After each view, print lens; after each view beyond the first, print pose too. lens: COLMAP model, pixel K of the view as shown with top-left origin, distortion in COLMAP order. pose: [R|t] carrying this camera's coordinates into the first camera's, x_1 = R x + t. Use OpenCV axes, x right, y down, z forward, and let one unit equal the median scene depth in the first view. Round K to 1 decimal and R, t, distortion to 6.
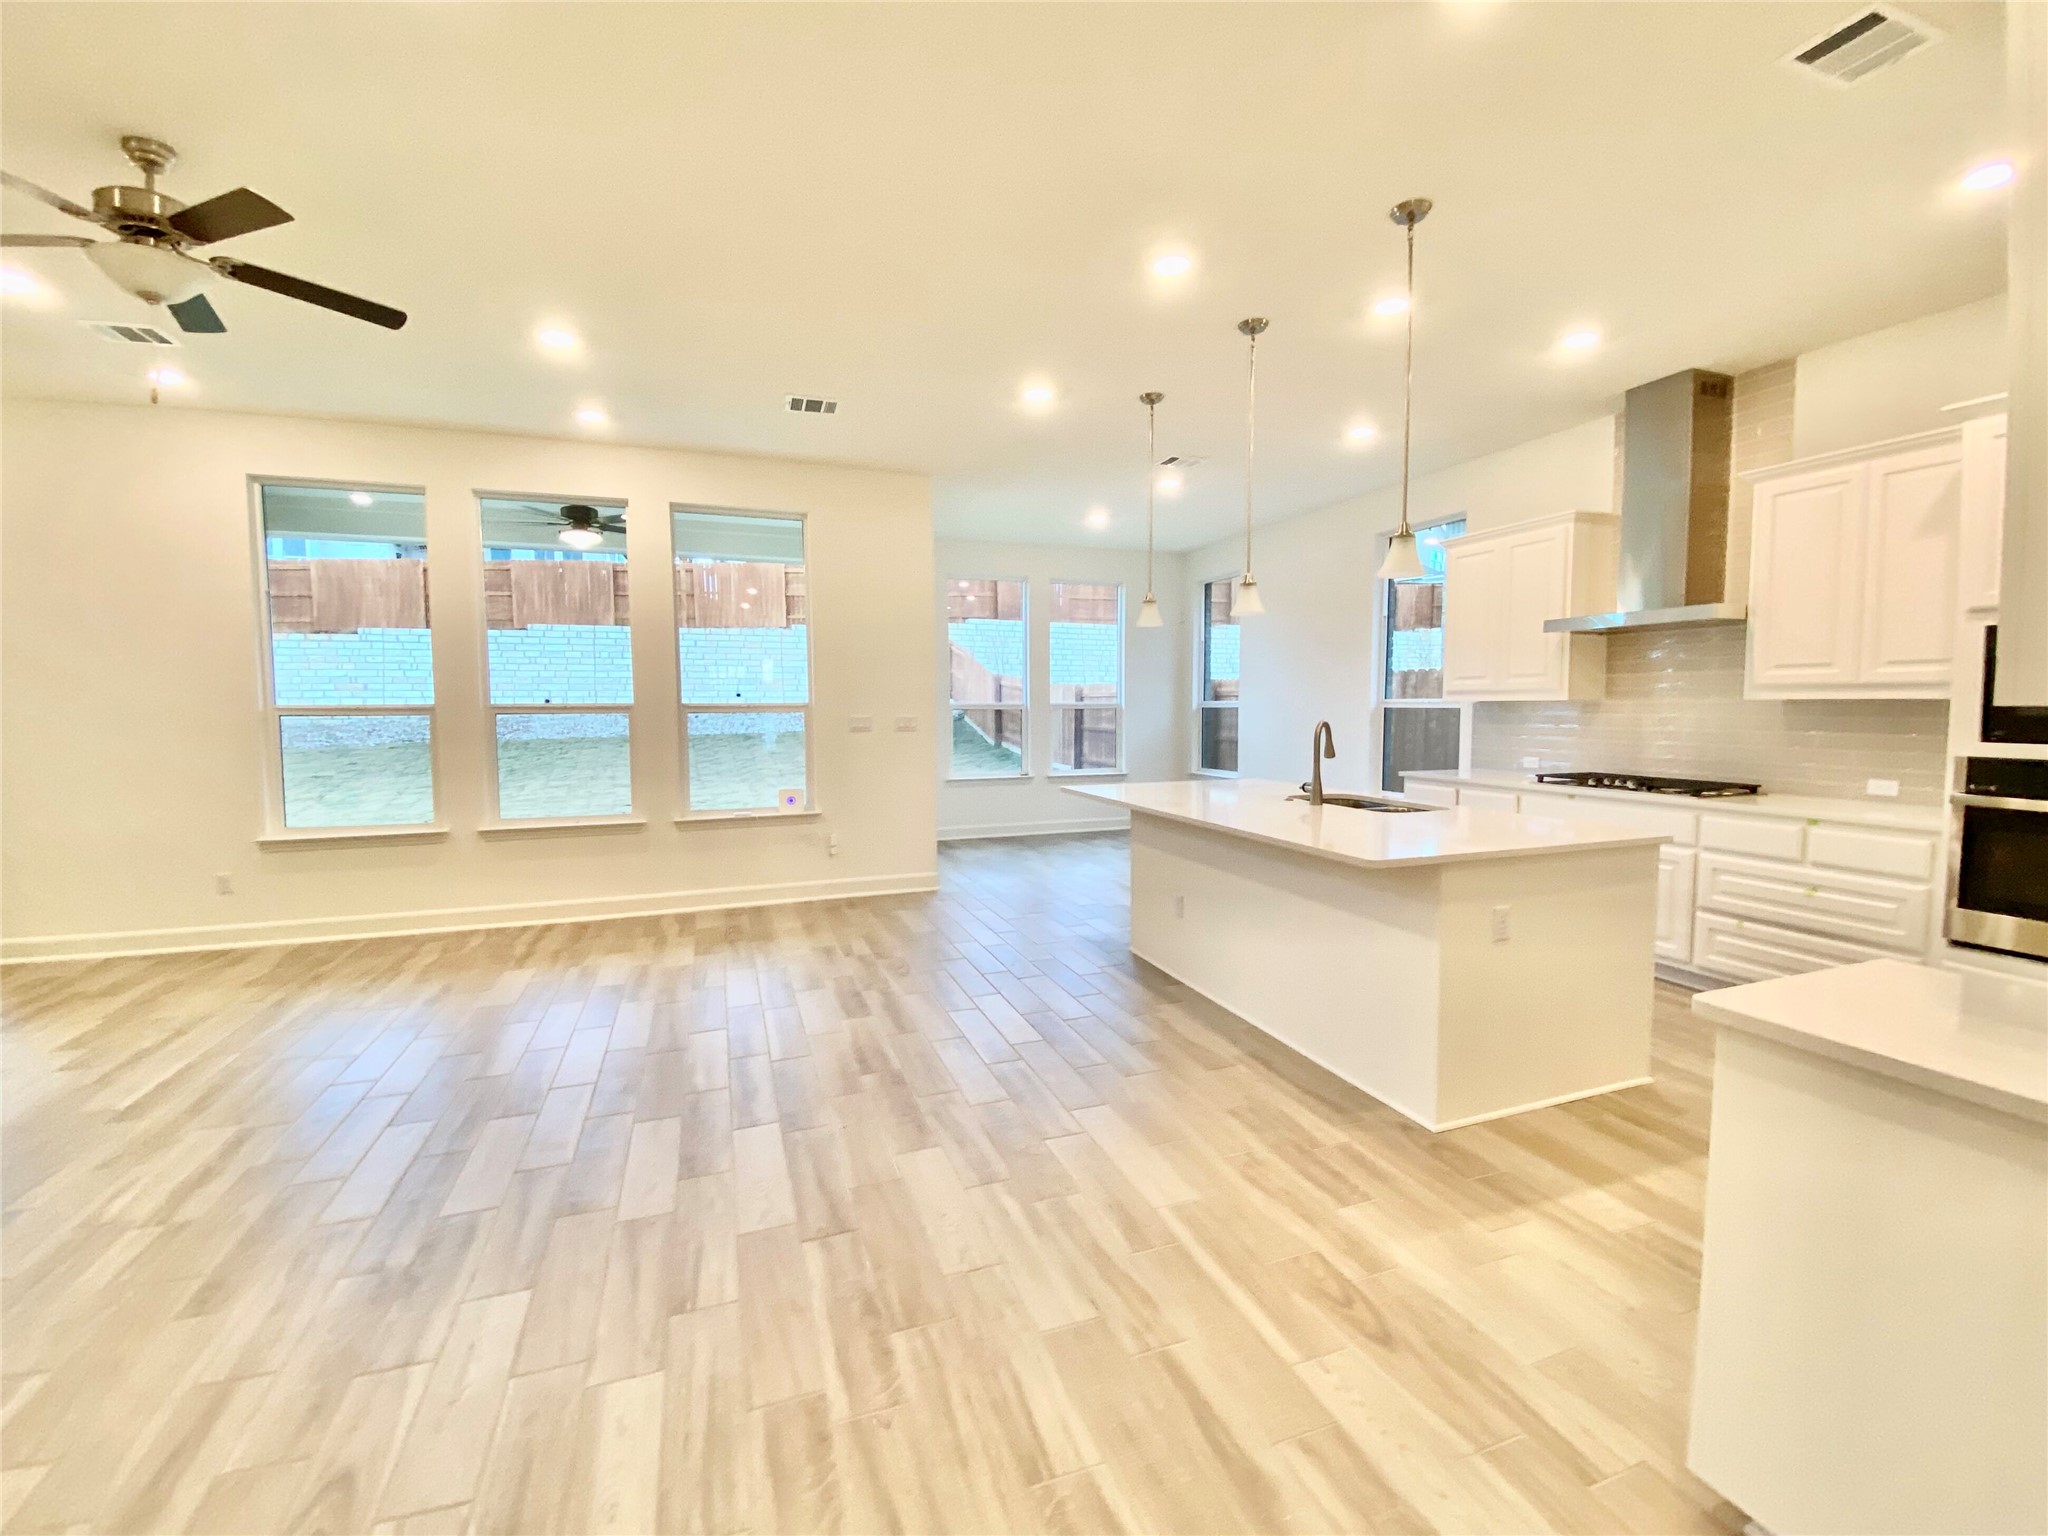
lens RADIAL K [[860.5, 0, 1029.4], [0, 860.5, 767.7], [0, 0, 1]] dist [0.028512, -0.025648]
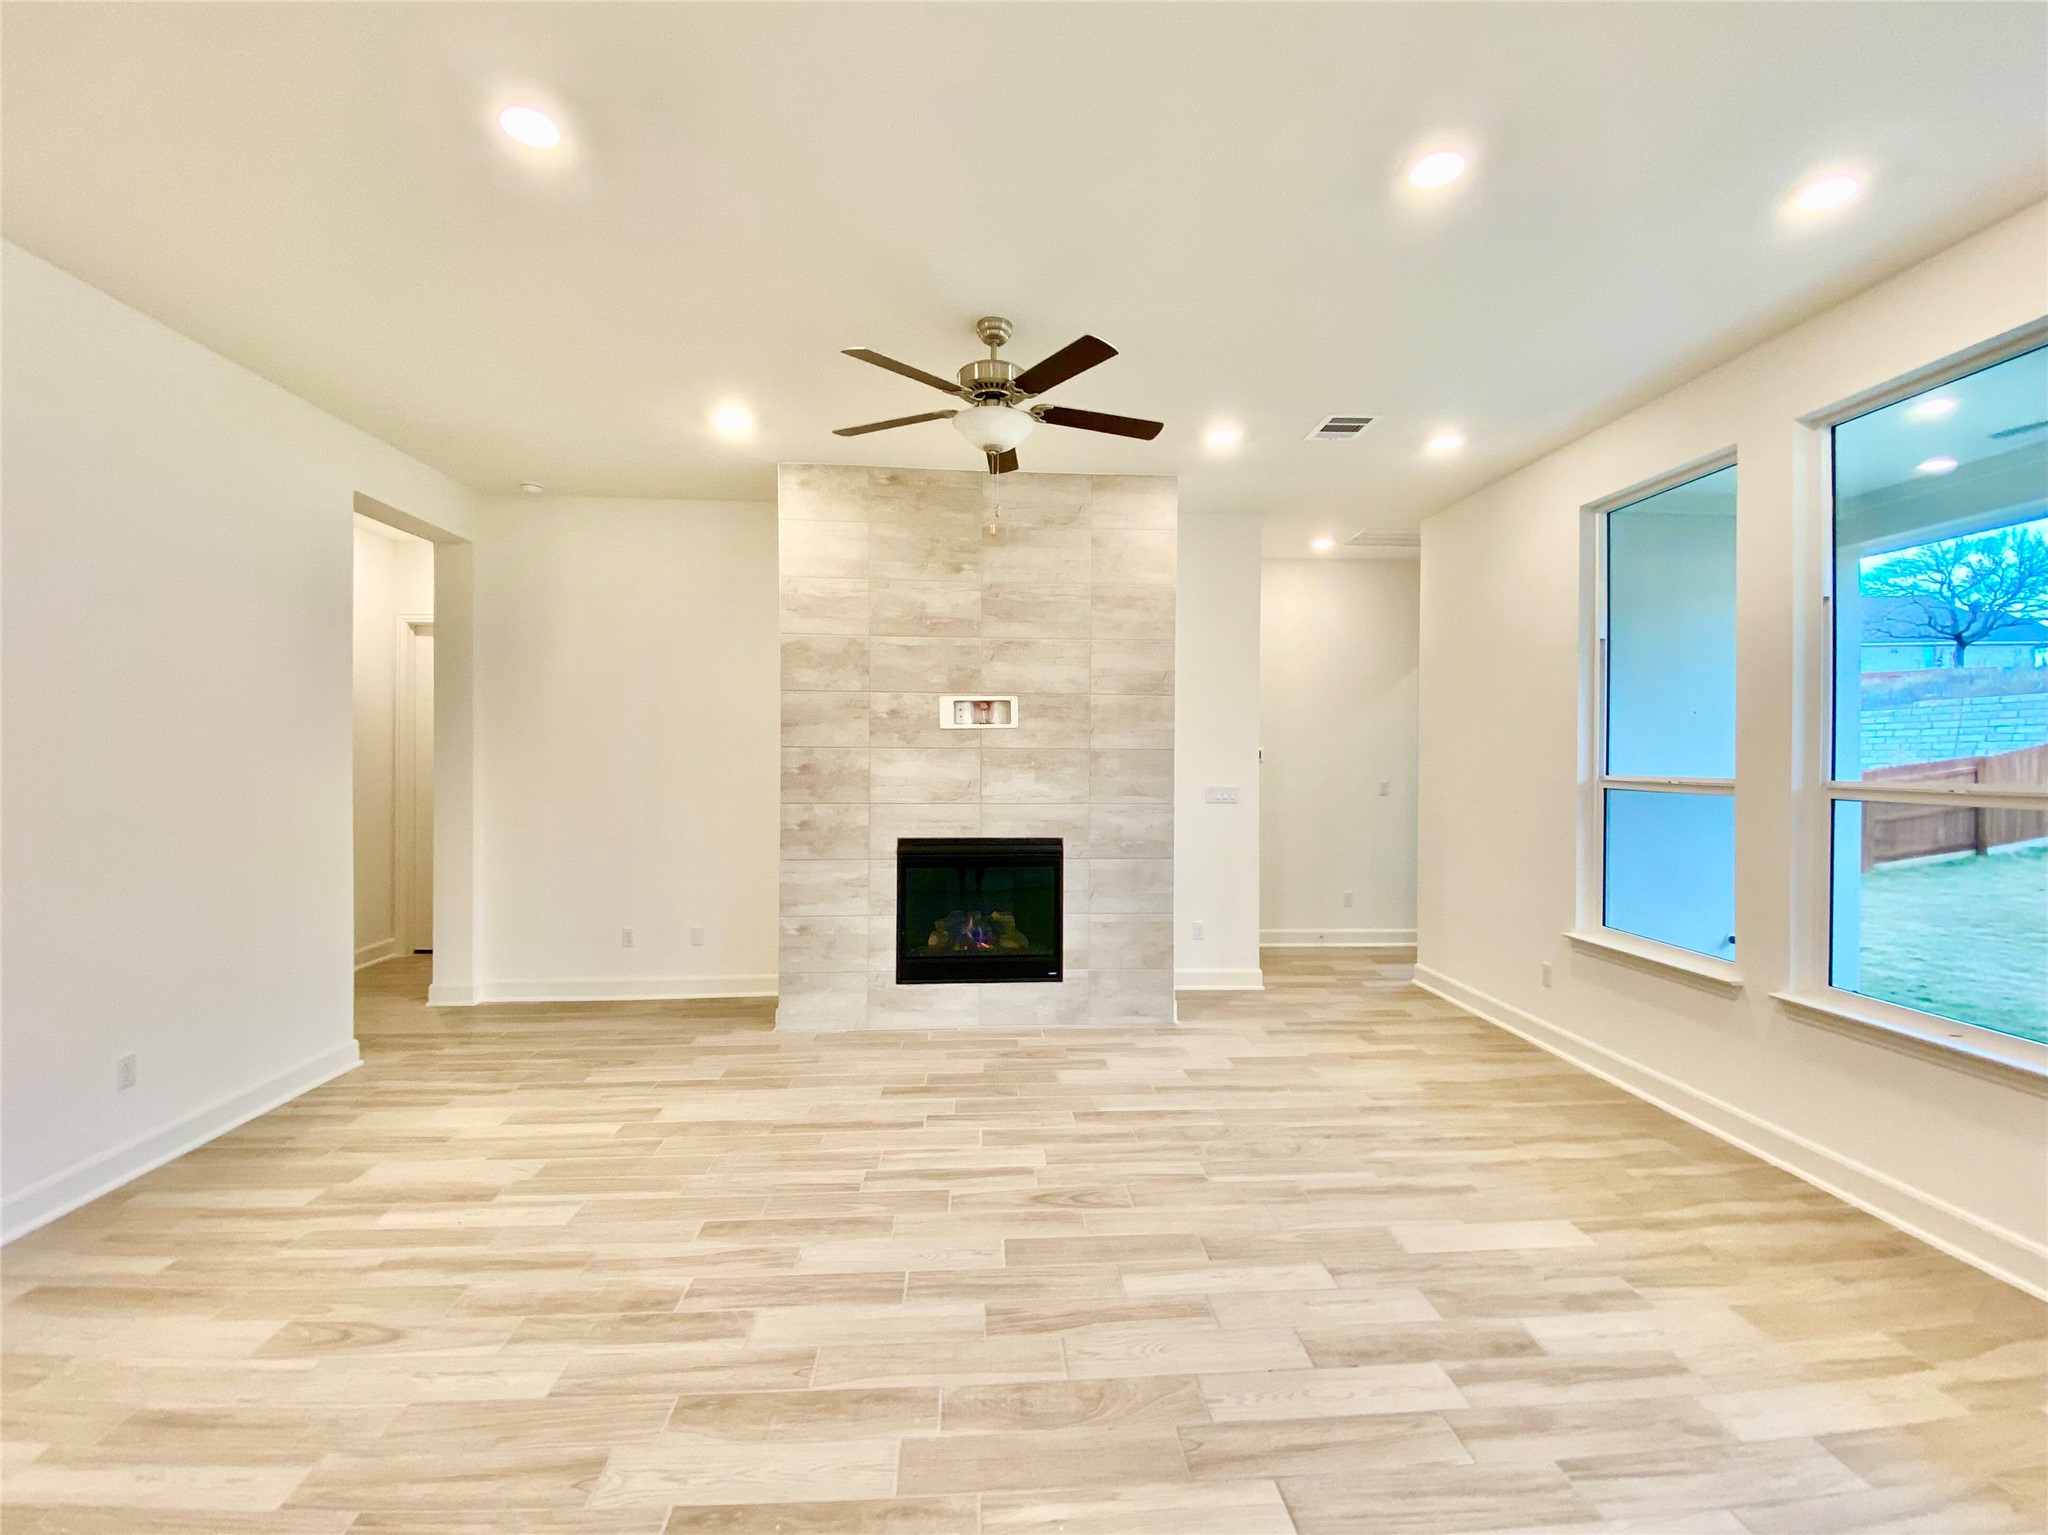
lens RADIAL K [[871.1, 0, 1023.7], [0, 871.1, 749.2], [0, 0, 1]] dist [0.031606, -0.027832]
pose [[-0.288884, -0.005818, -0.957347, 0.100461], [-0.073842, 0.997138, 0.016222, -0.082053], [0.954512, 0.075379, -0.288486, 0.851329]]
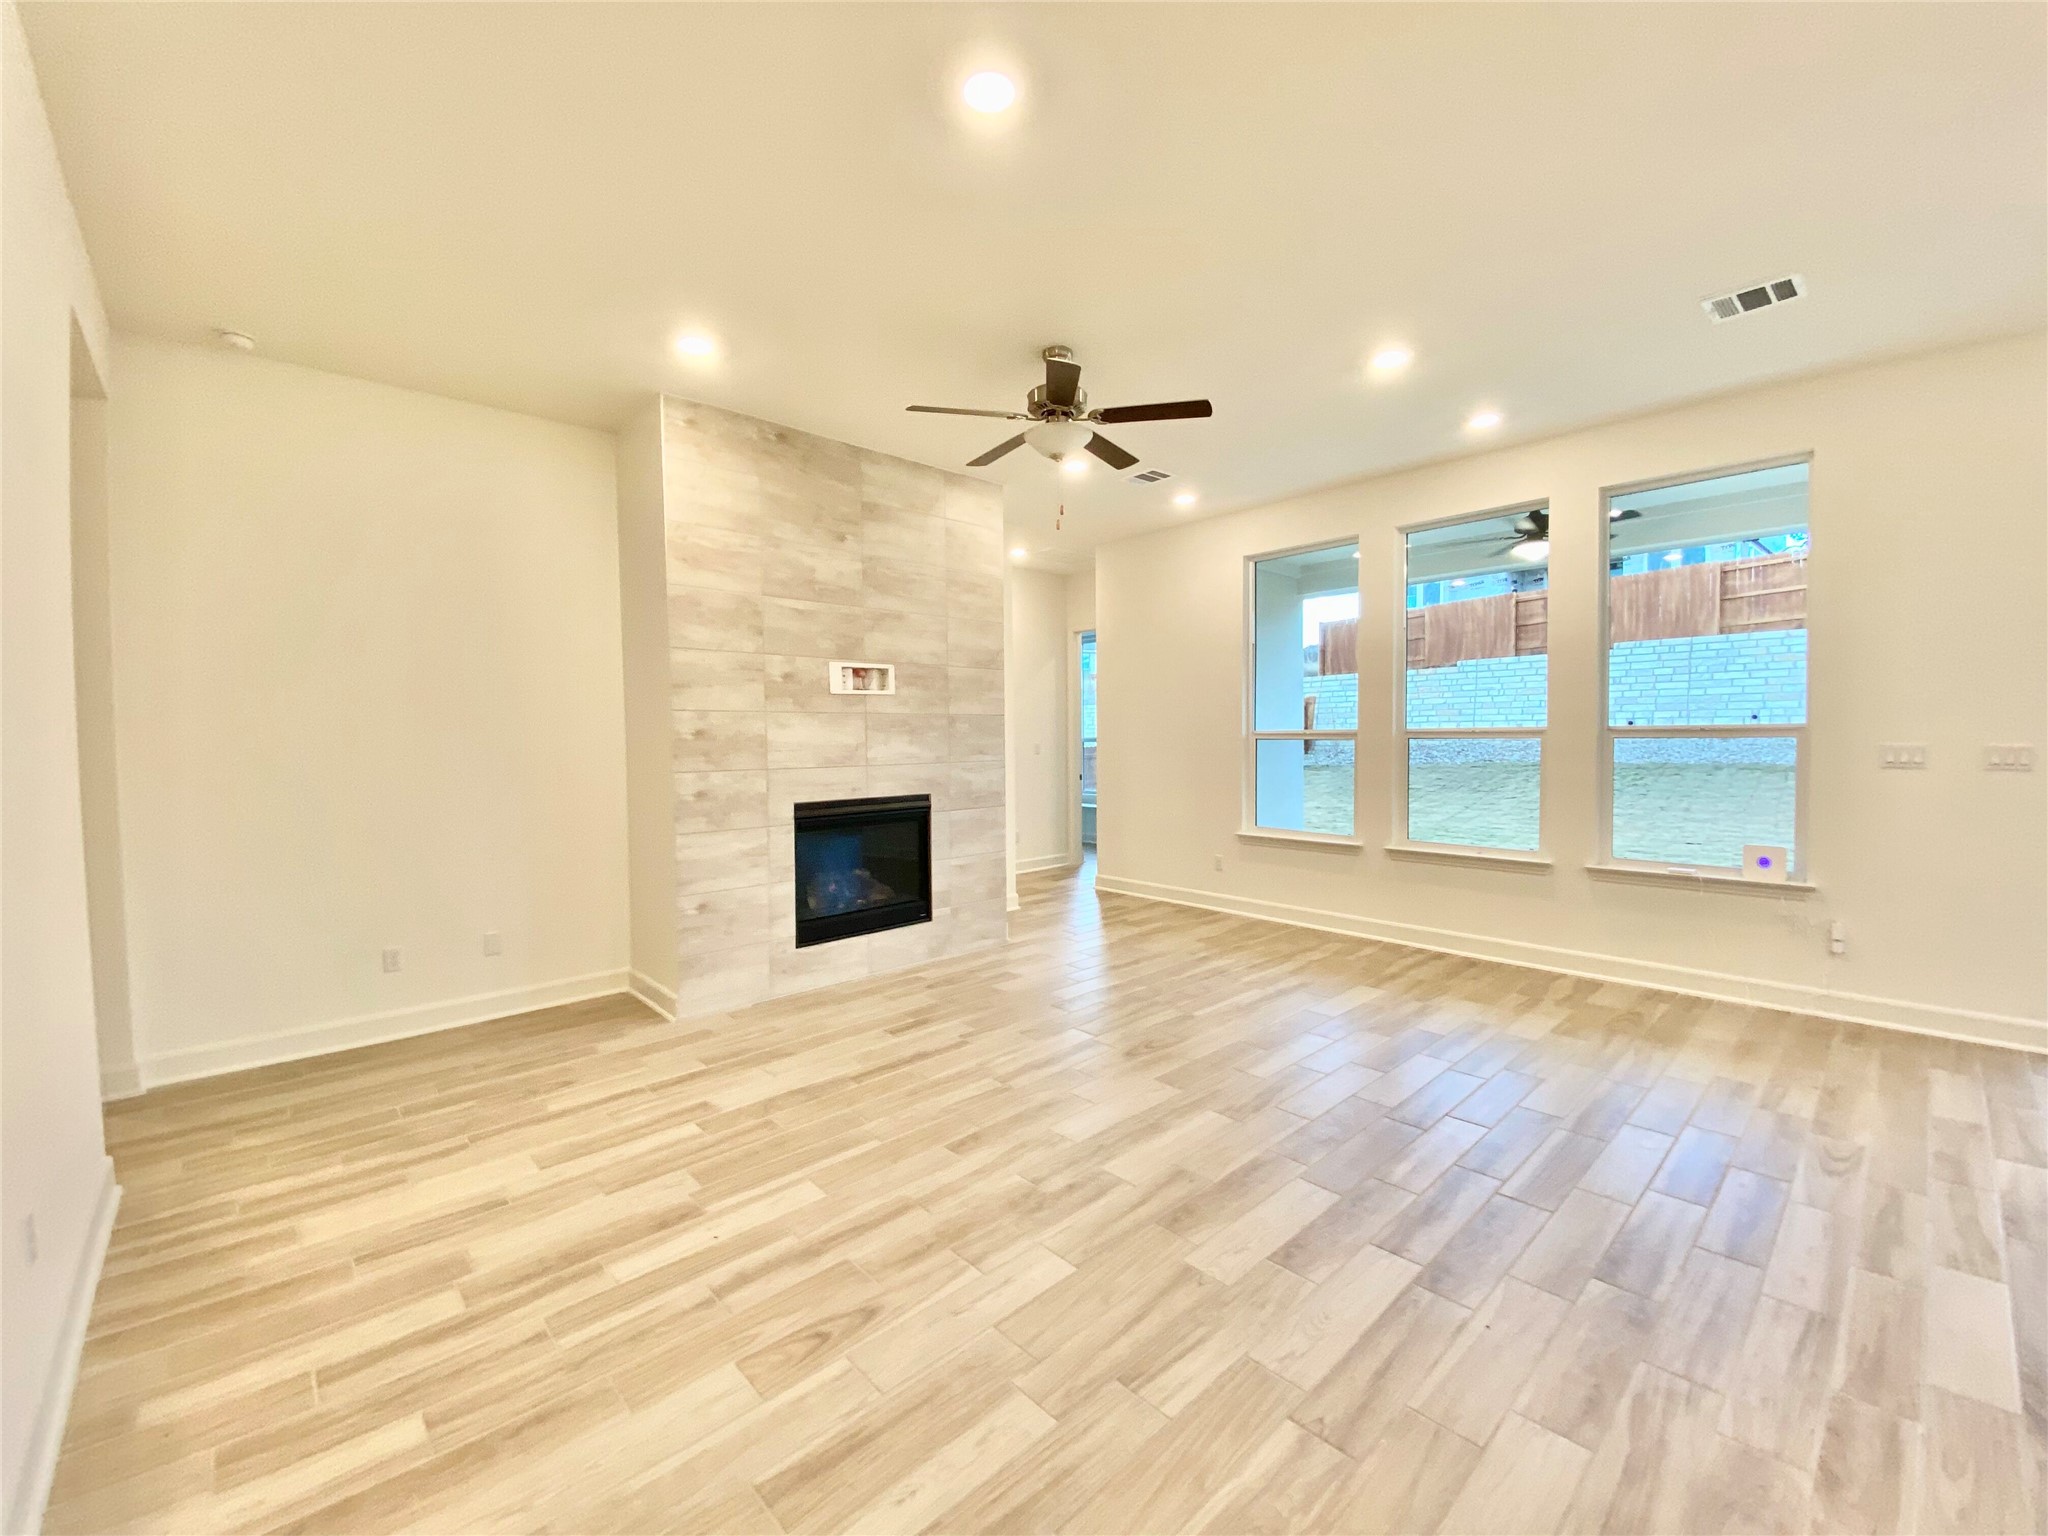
lens RADIAL K [[837.5, 0, 1027.4], [0, 837.5, 758.3], [0, 0, 1]] dist [0.025899, -0.023712]
pose [[0.384384, 0.028550, -0.922732, 0.177948], [-0.060781, 0.998136, 0.005564, -0.020059], [0.921170, 0.053946, 0.385403, 0.245266]]
